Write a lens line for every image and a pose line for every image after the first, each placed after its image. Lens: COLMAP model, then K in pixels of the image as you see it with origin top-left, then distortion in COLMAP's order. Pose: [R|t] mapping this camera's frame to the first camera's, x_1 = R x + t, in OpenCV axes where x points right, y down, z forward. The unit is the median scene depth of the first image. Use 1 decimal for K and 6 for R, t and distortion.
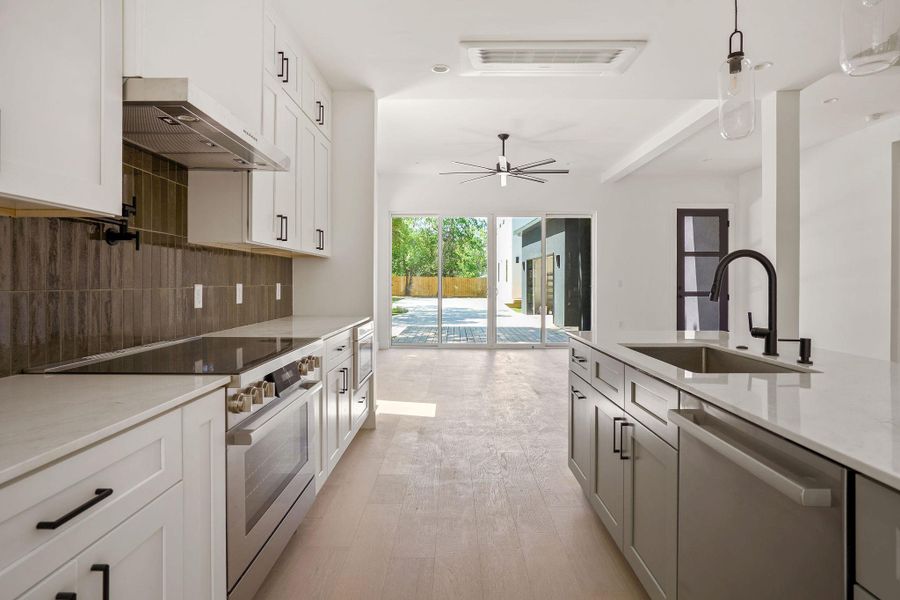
lens RADIAL K [[485.6, 0, 447.4], [0, 485.6, 282.7], [0, 0, 1]] dist [0.000818, 0.001047]
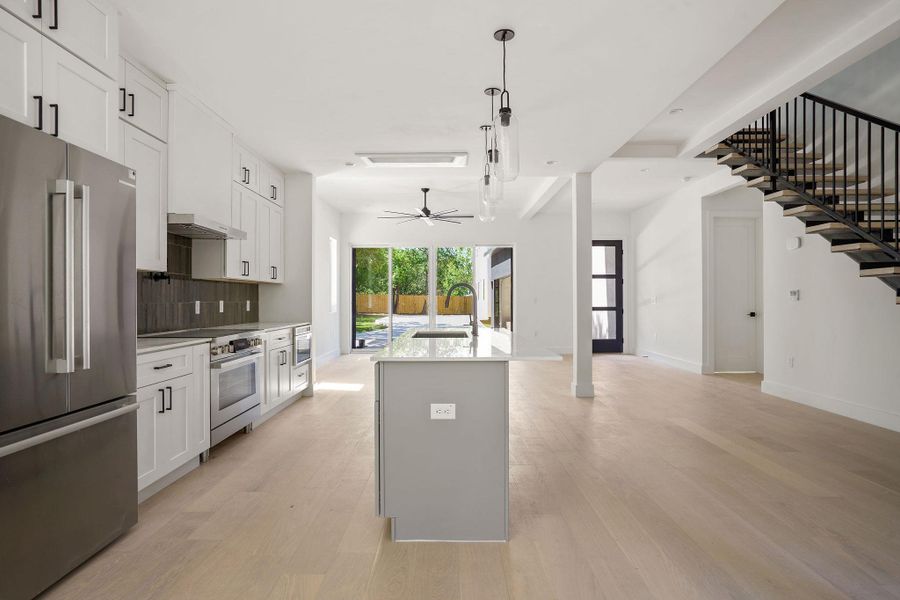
lens RADIAL K [[482.0, 0, 435.8], [0, 482.0, 300.9], [0, 0, 1]] dist [-0.000114, 0.000479]
pose [[0.999949, -0.001101, -0.010019, 0.315262], [0.001101, 0.999999, -0.000002, 0.004270], [0.010019, -0.000009, 0.999950, -0.631585]]
